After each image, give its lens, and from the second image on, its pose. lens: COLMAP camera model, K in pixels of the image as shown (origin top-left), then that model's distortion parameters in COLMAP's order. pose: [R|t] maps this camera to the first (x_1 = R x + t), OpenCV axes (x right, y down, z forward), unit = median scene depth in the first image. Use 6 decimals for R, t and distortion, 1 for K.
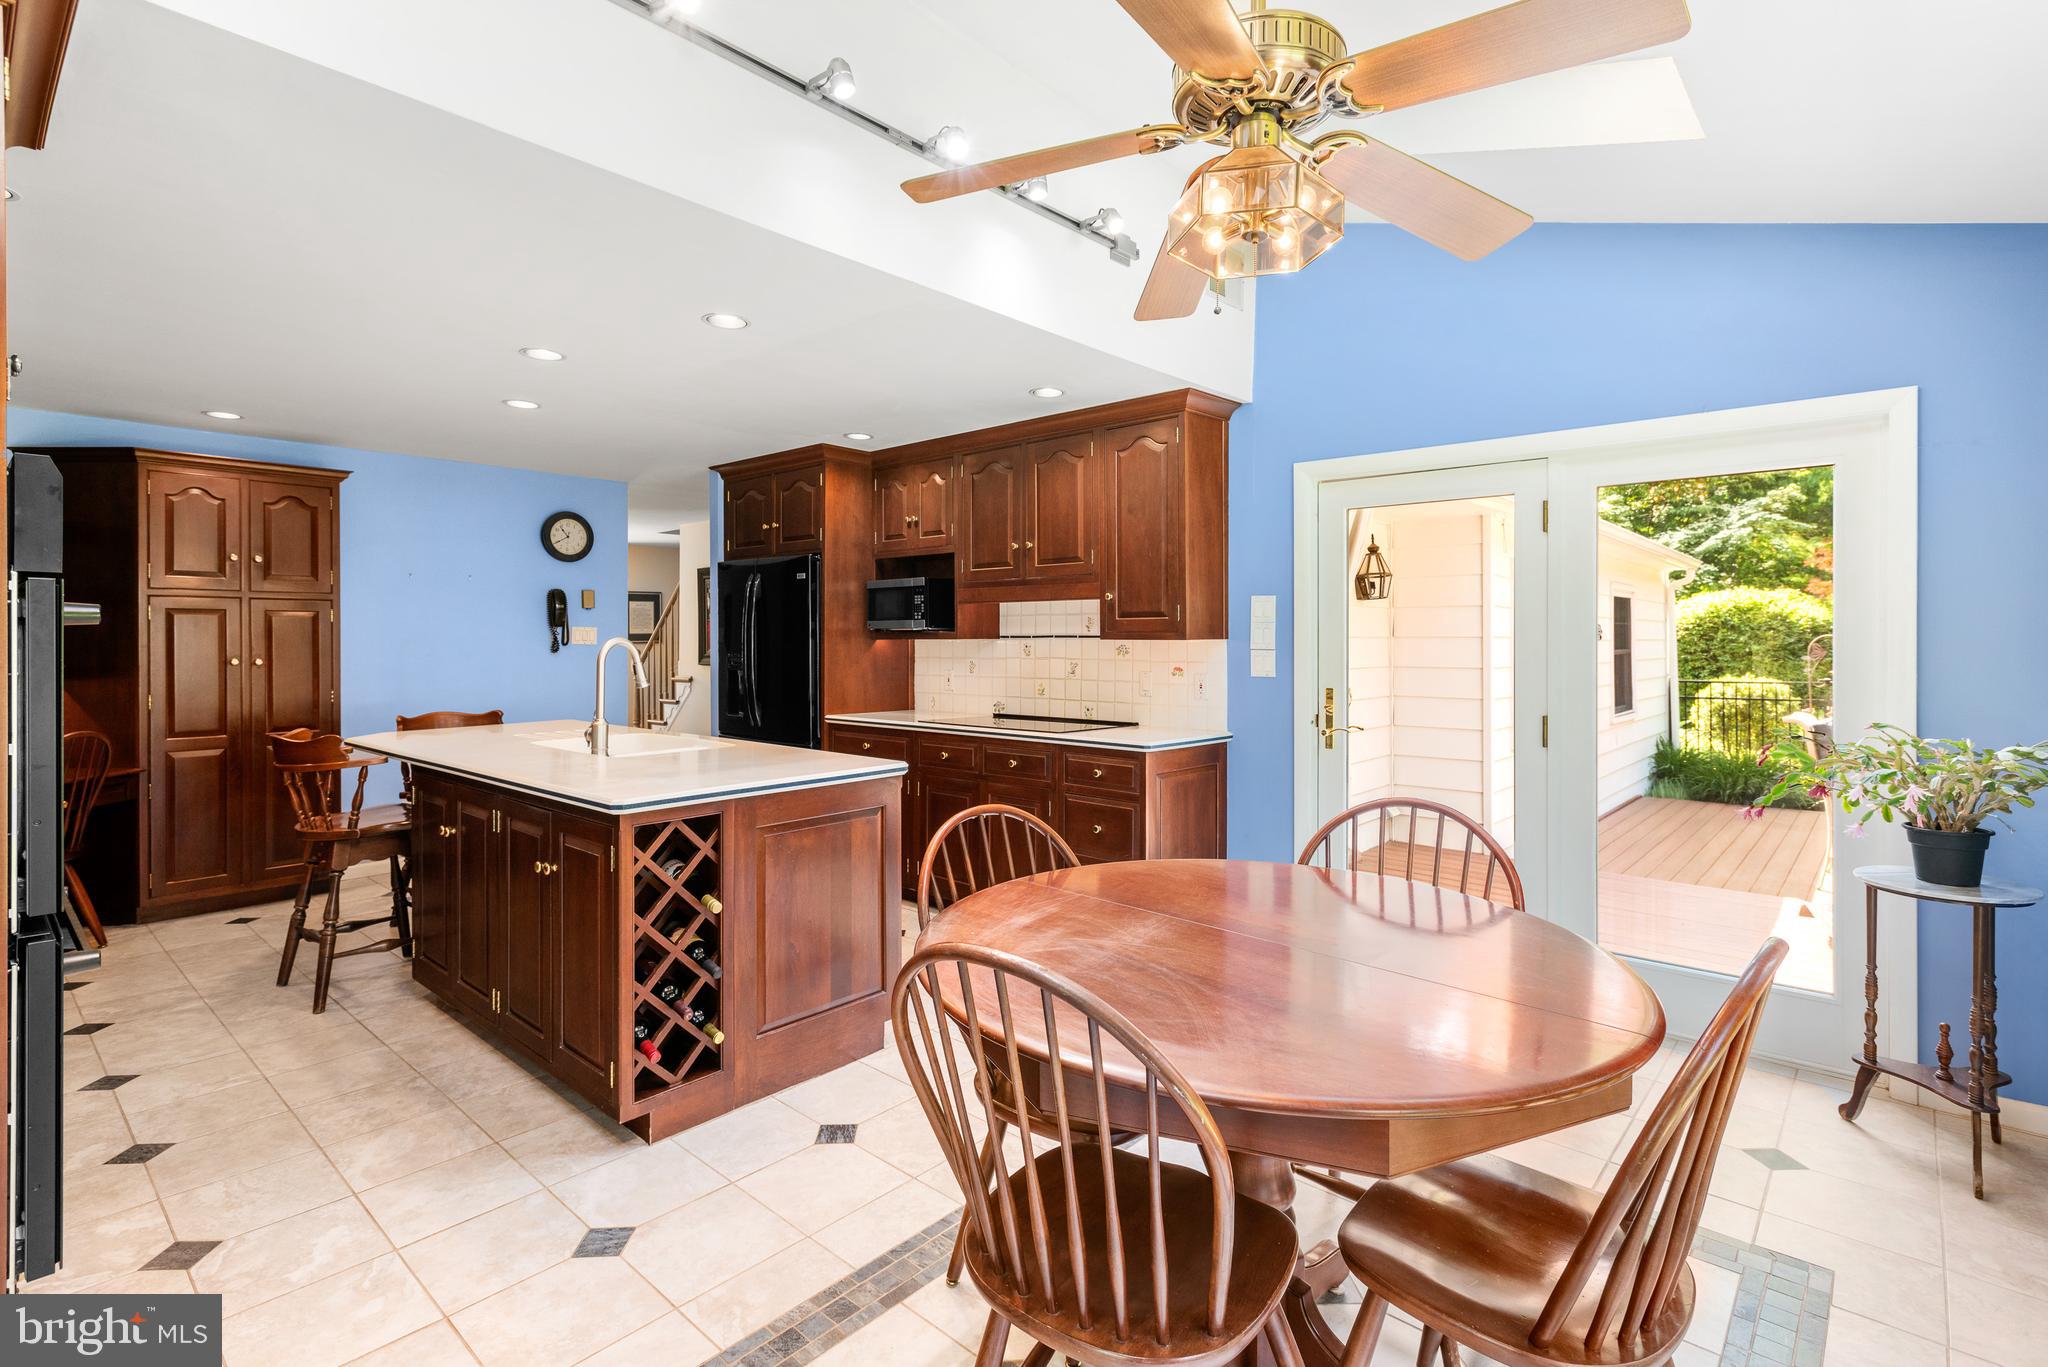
lens RADIAL K [[965.7, 0, 1045.7], [0, 965.7, 642.4], [0, 0, 1]] dist [0.010308, 0.000023]
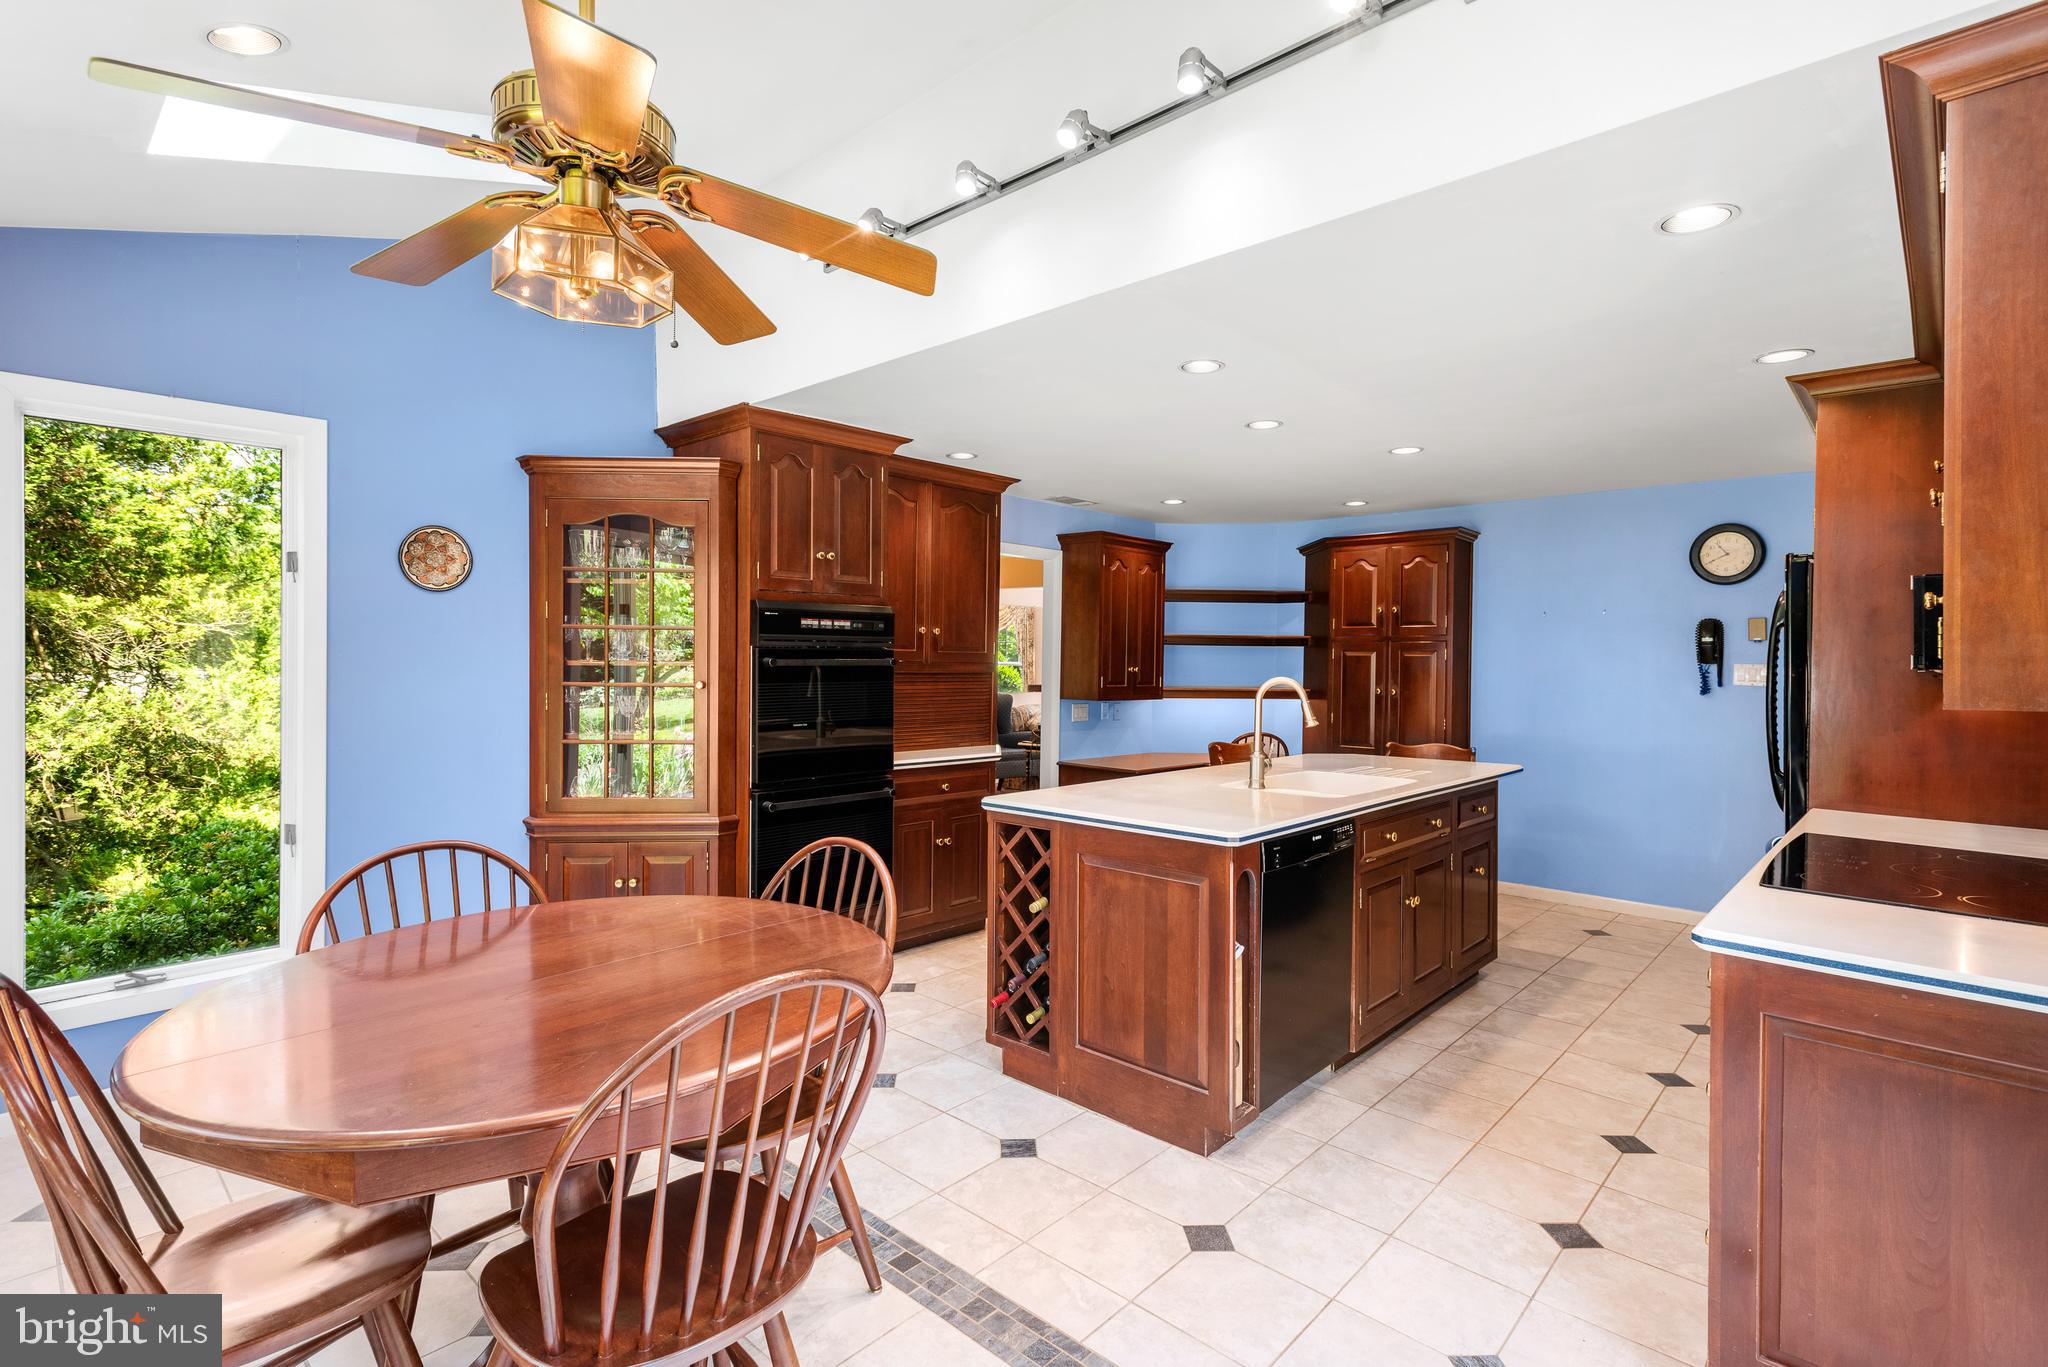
lens RADIAL K [[965.7, 0, 1027.5], [0, 965.7, 677.4], [0, 0, 1]] dist [0.010308, 0.000023]
pose [[-0.042716, 0.006528, -0.999066, 0.805231], [-0.008617, 0.999939, 0.006902, -0.011601], [0.999050, 0.008904, -0.042657, 1.015224]]
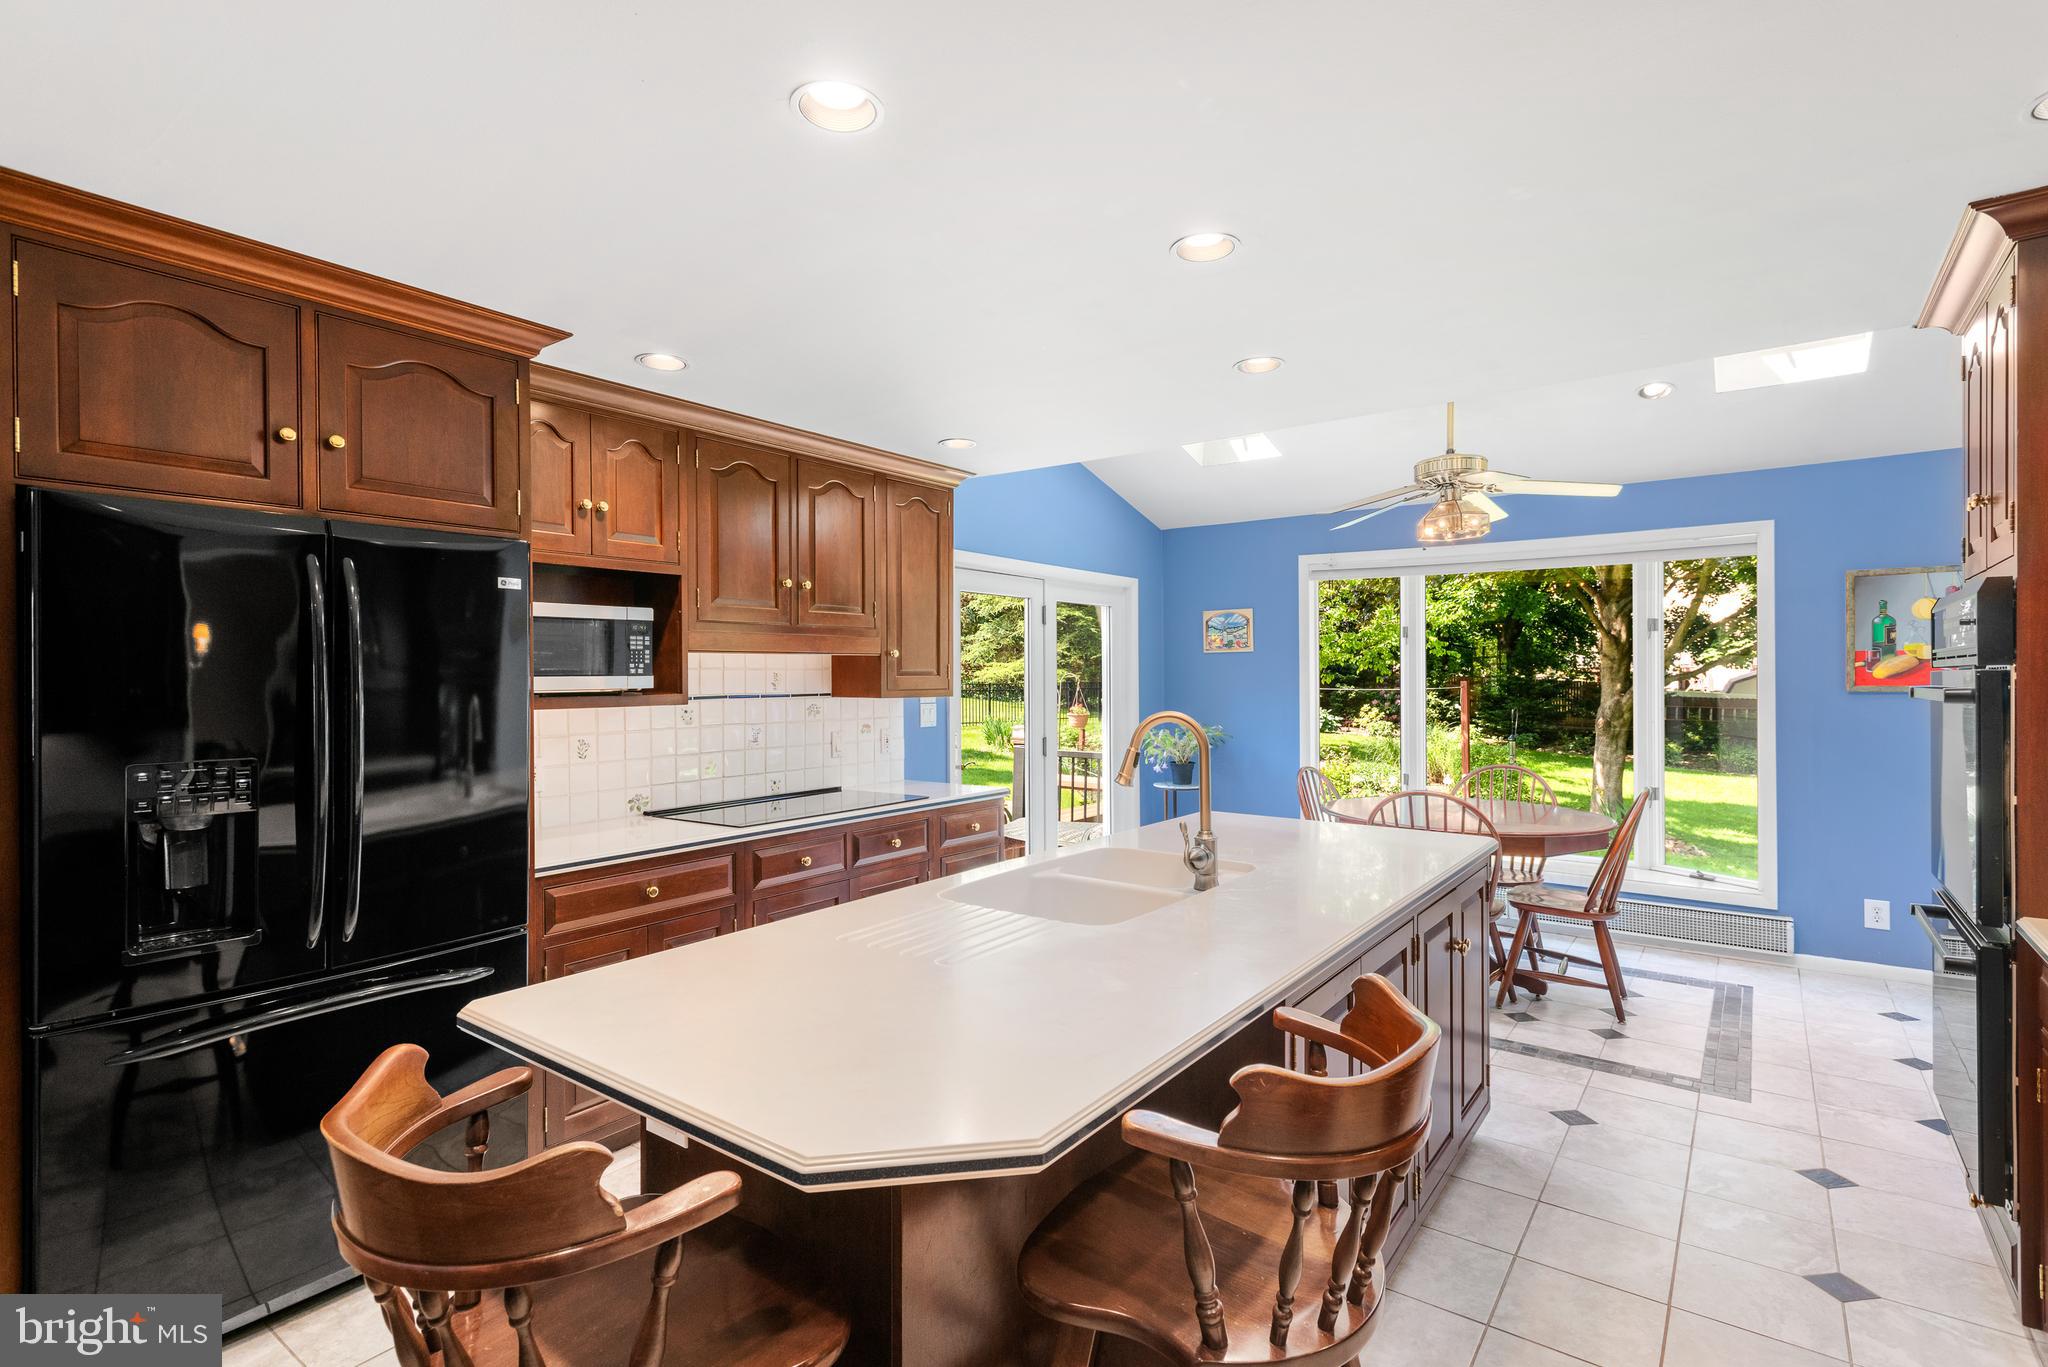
lens RADIAL K [[965.7, 0, 1024.7], [0, 965.7, 676.2], [0, 0, 1]] dist [0.010308, 0.000023]
pose [[-0.069095, -0.002200, 0.997608, -1.453523], [0.009692, 0.999949, 0.002876, -0.041659], [-0.997563, 0.009867, -0.069070, 1.508268]]
